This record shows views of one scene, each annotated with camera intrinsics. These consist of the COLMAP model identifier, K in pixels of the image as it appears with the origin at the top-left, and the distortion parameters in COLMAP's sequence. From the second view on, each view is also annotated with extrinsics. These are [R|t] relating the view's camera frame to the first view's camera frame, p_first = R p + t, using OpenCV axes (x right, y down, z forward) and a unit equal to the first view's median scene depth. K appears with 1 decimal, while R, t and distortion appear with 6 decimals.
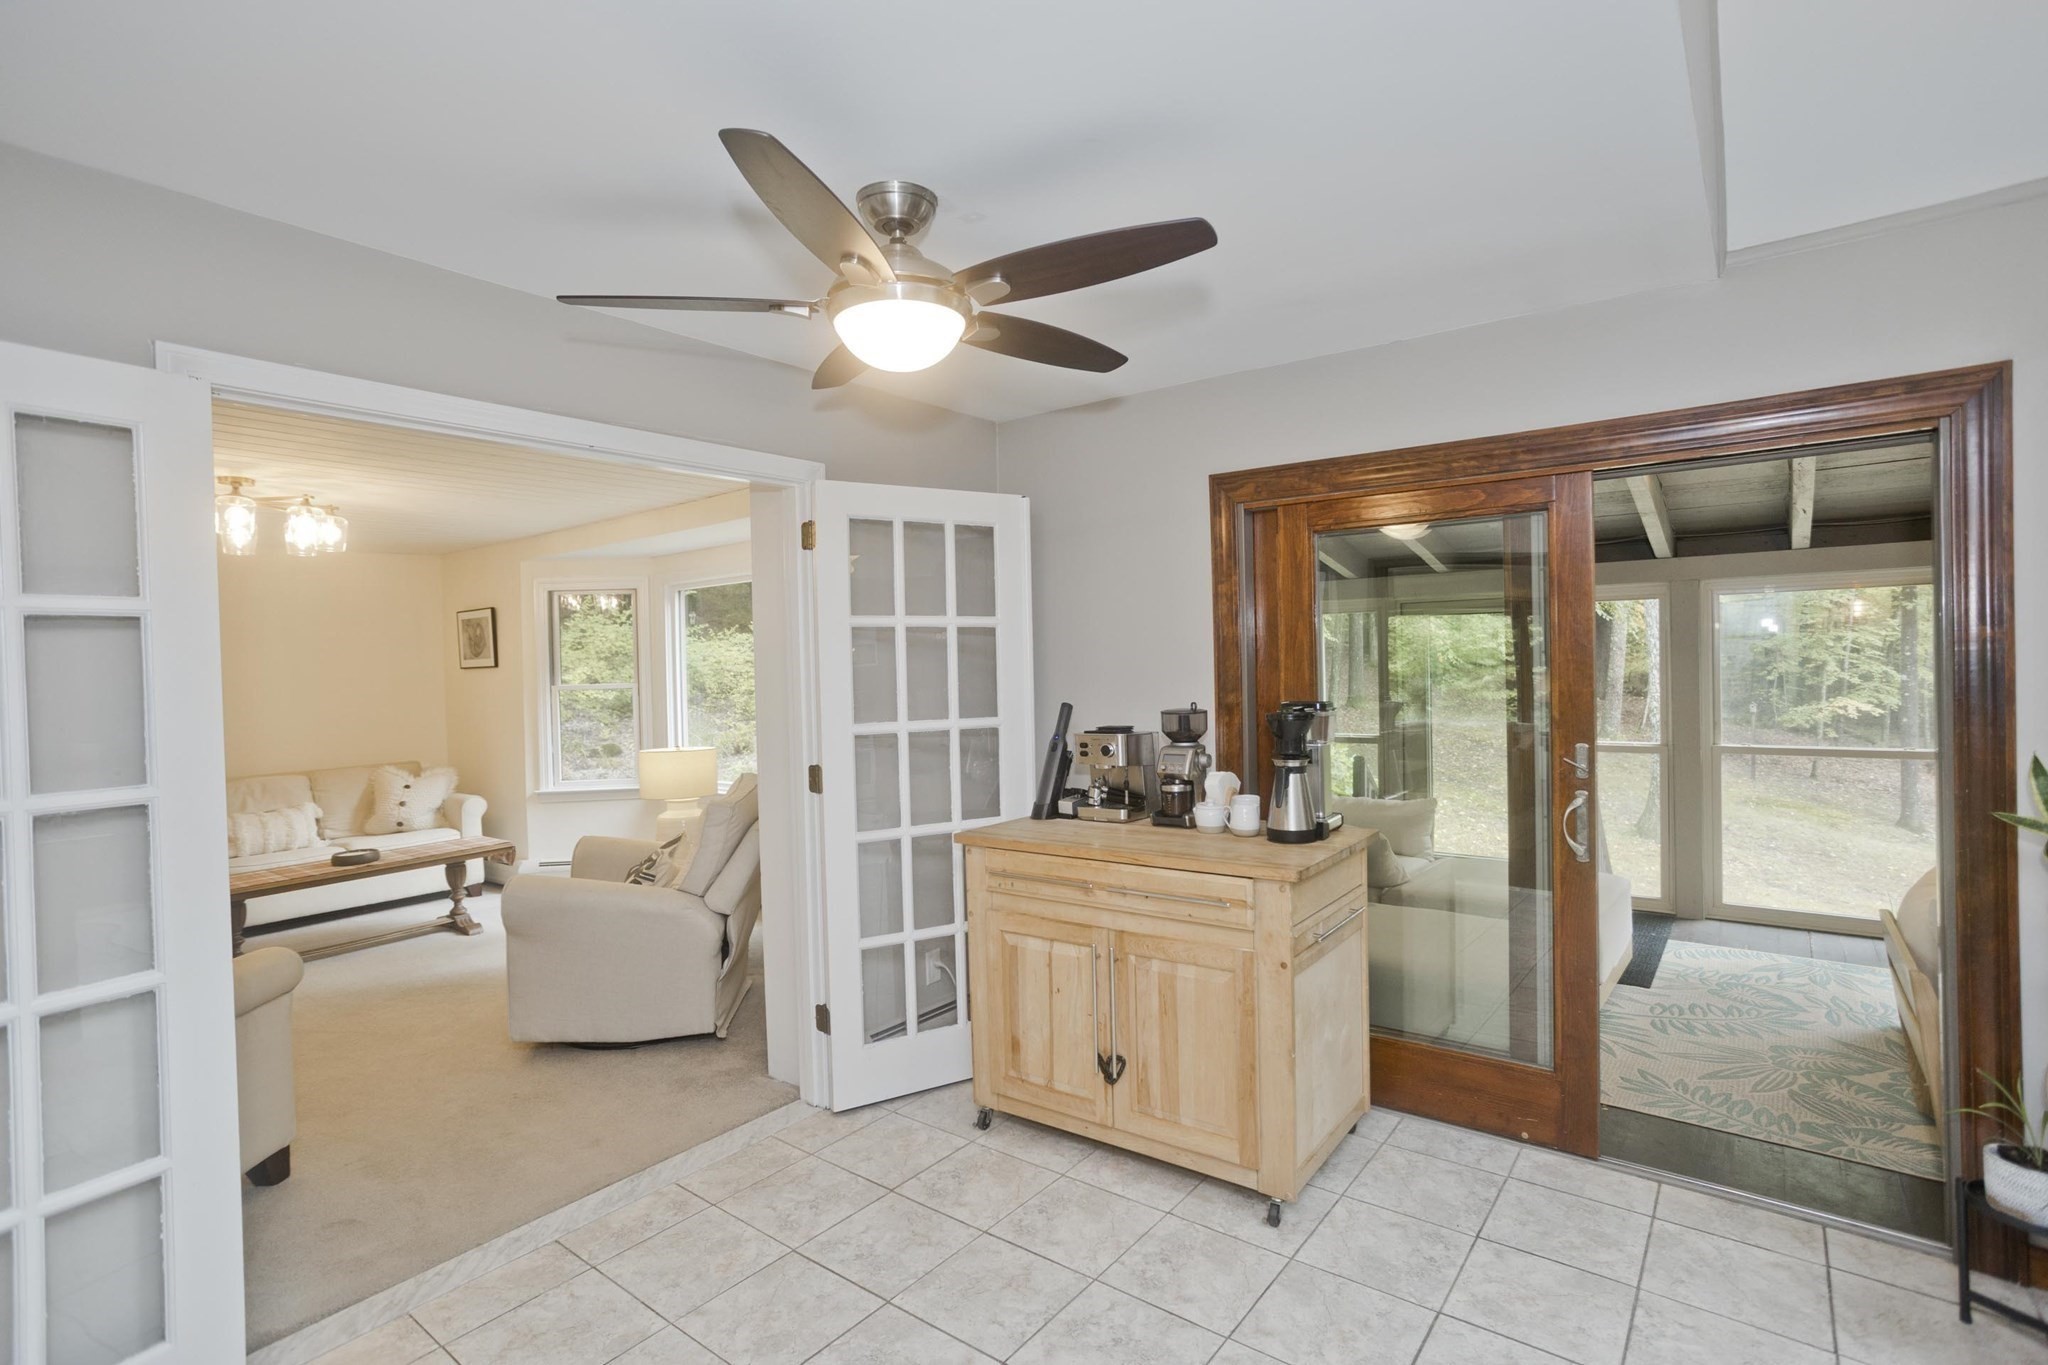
lens RADIAL K [[985.3, 0, 1030.6], [0, 985.3, 677.4], [0, 0, 1]] dist [-0.029287, 0.006845]
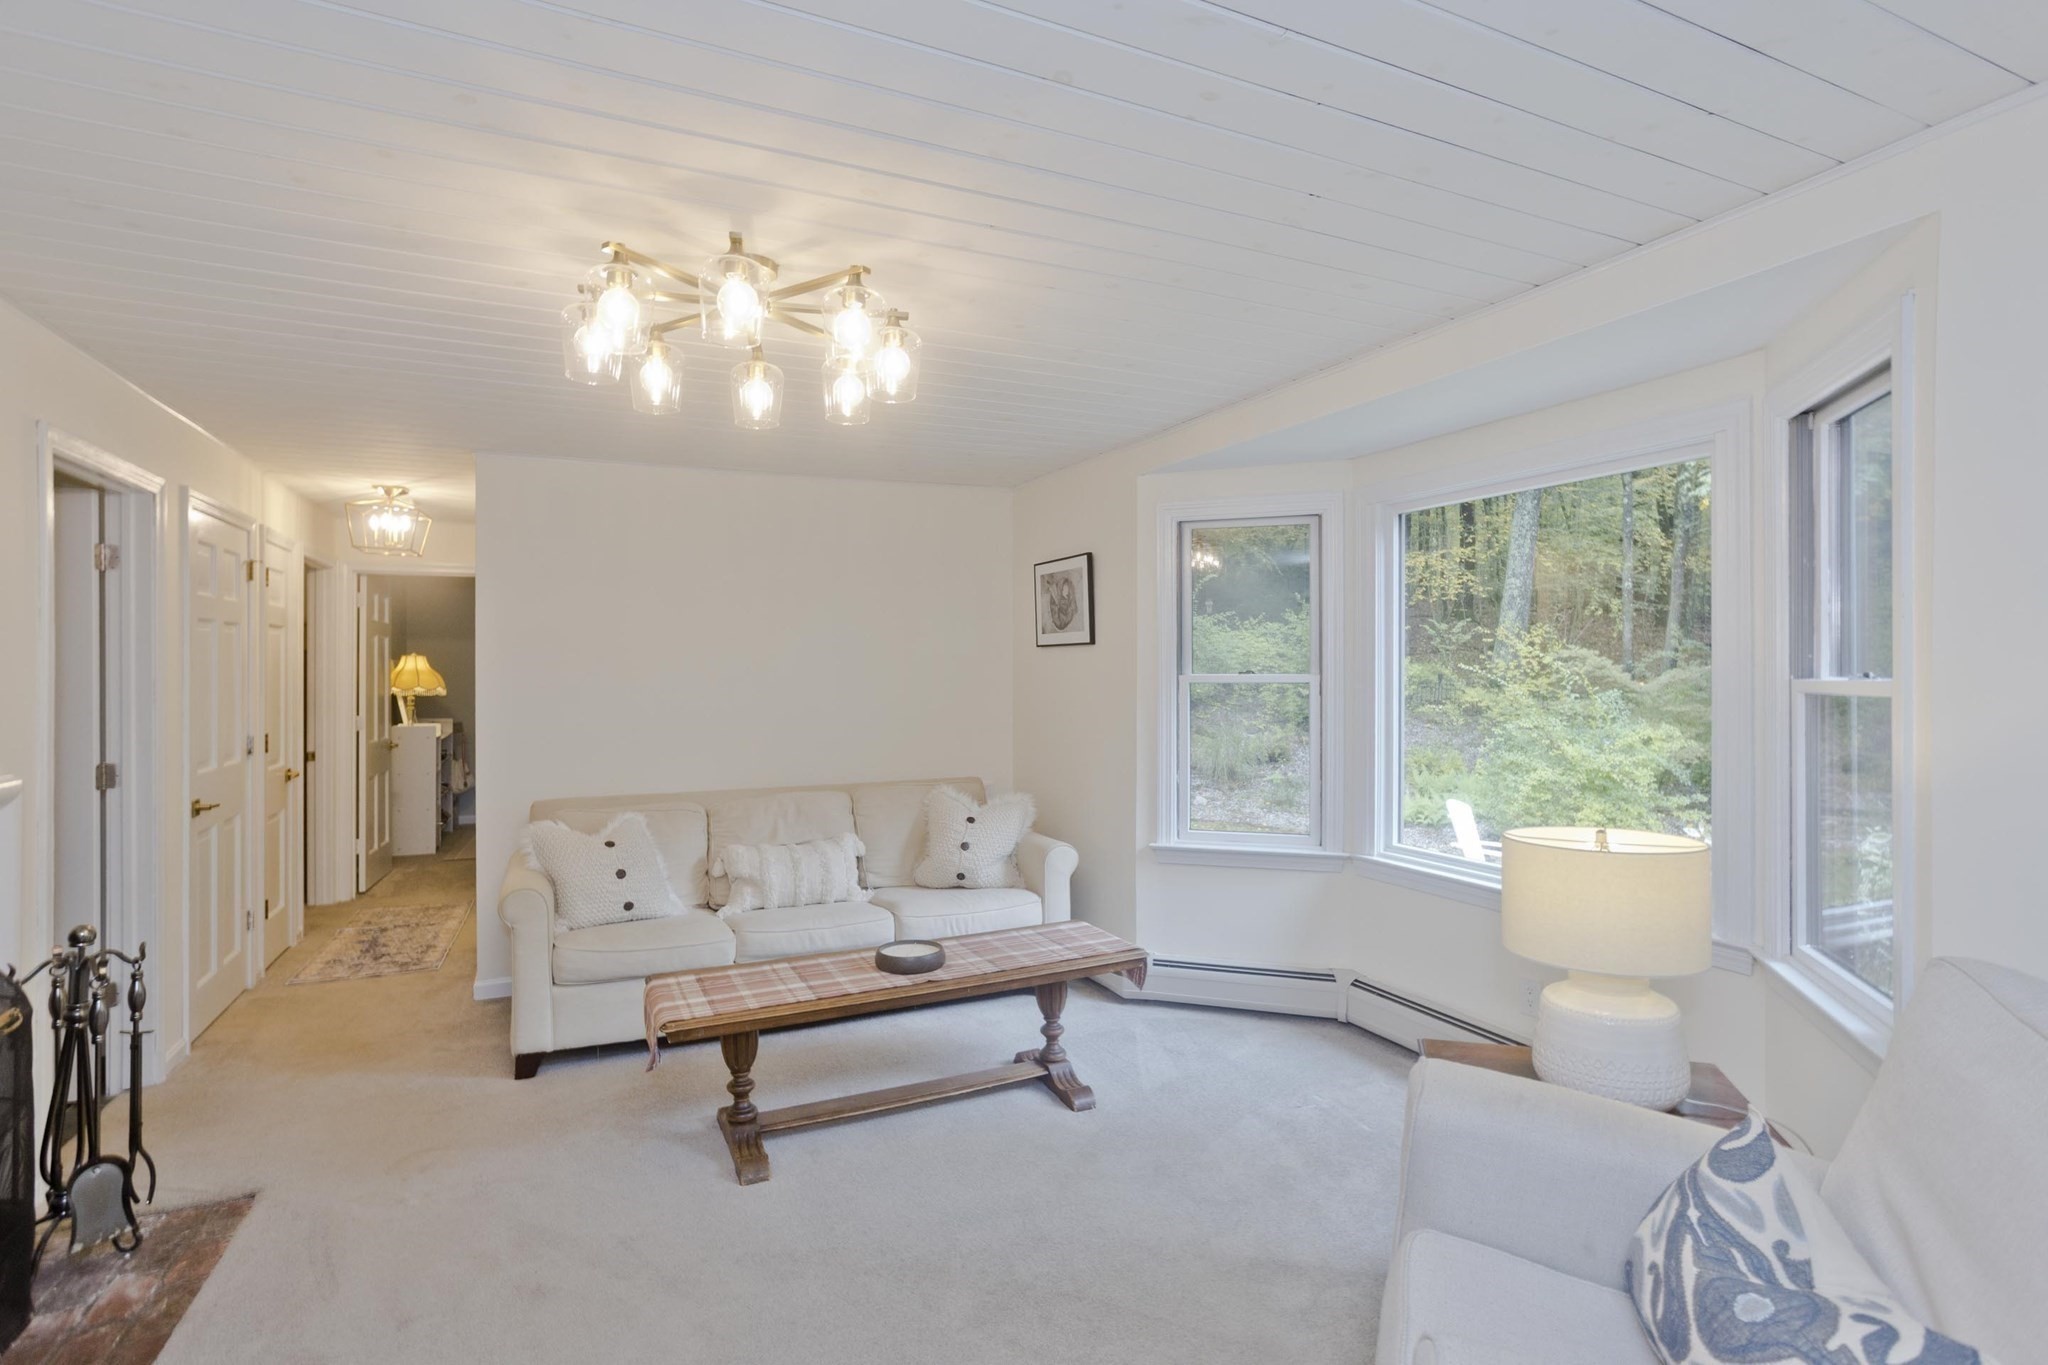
lens RADIAL K [[985.3, 0, 980.0], [0, 985.3, 665.6], [0, 0, 1]] dist [-0.029287, 0.006845]
pose [[0.870968, 0.018792, -0.490980, -0.413054], [-0.023256, 0.999725, -0.002991, 0.010259], [0.490789, 0.014024, 0.871166, 0.559333]]
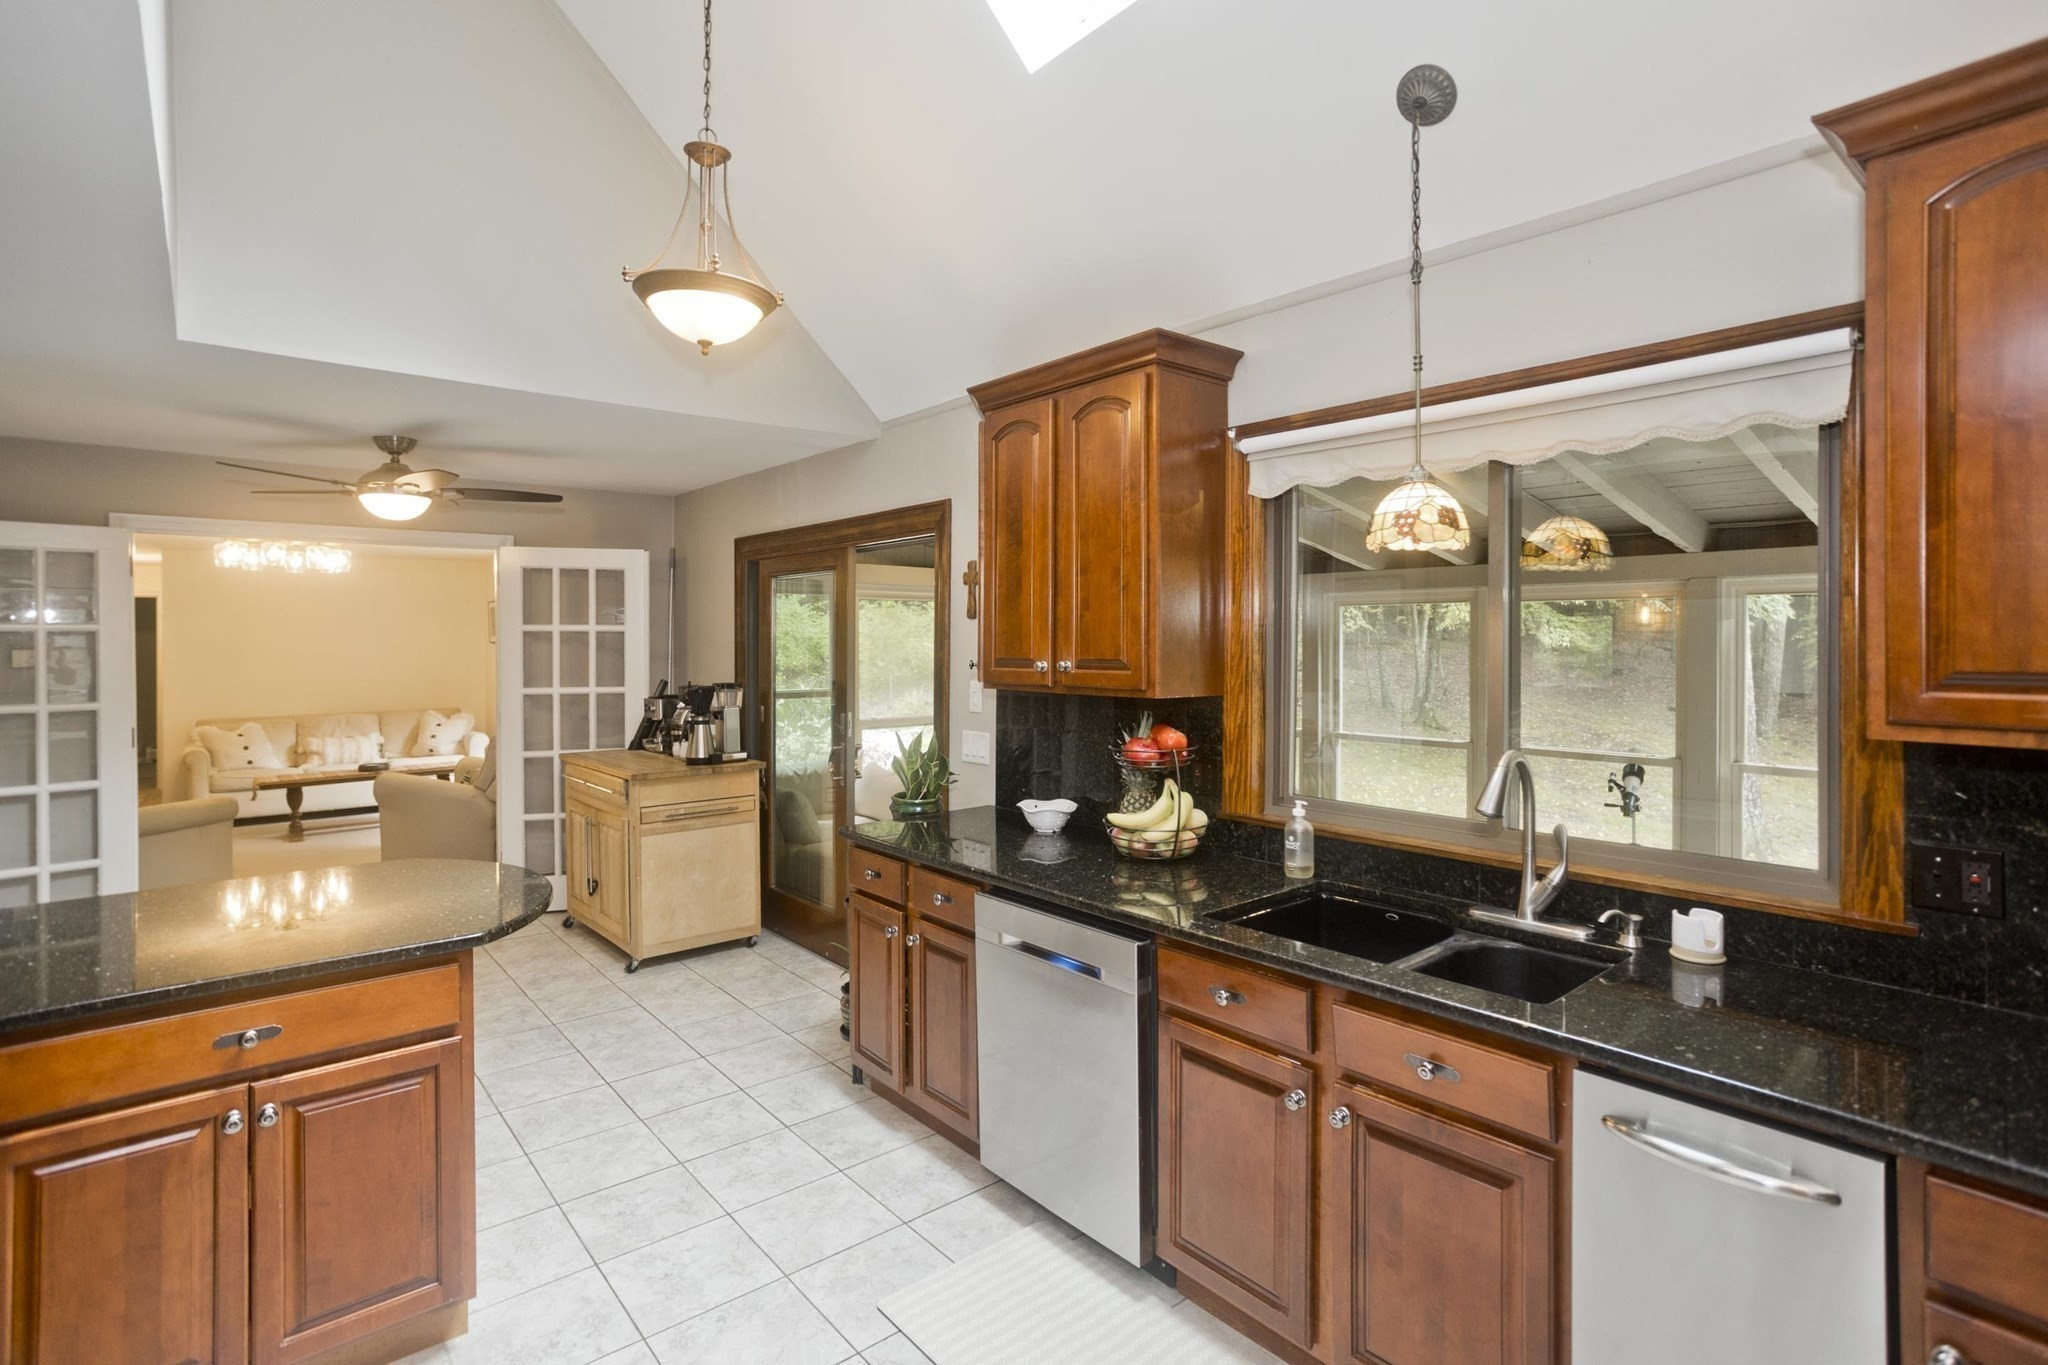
lens RADIAL K [[985.3, 0, 1054.4], [0, 985.3, 639.0], [0, 0, 1]] dist [-0.029287, 0.006845]
pose [[0.980148, 0.019269, -0.197330, 0.751925], [-0.021976, 0.999692, -0.011539, -0.027291], [0.197047, 0.015646, 0.980269, -0.344142]]
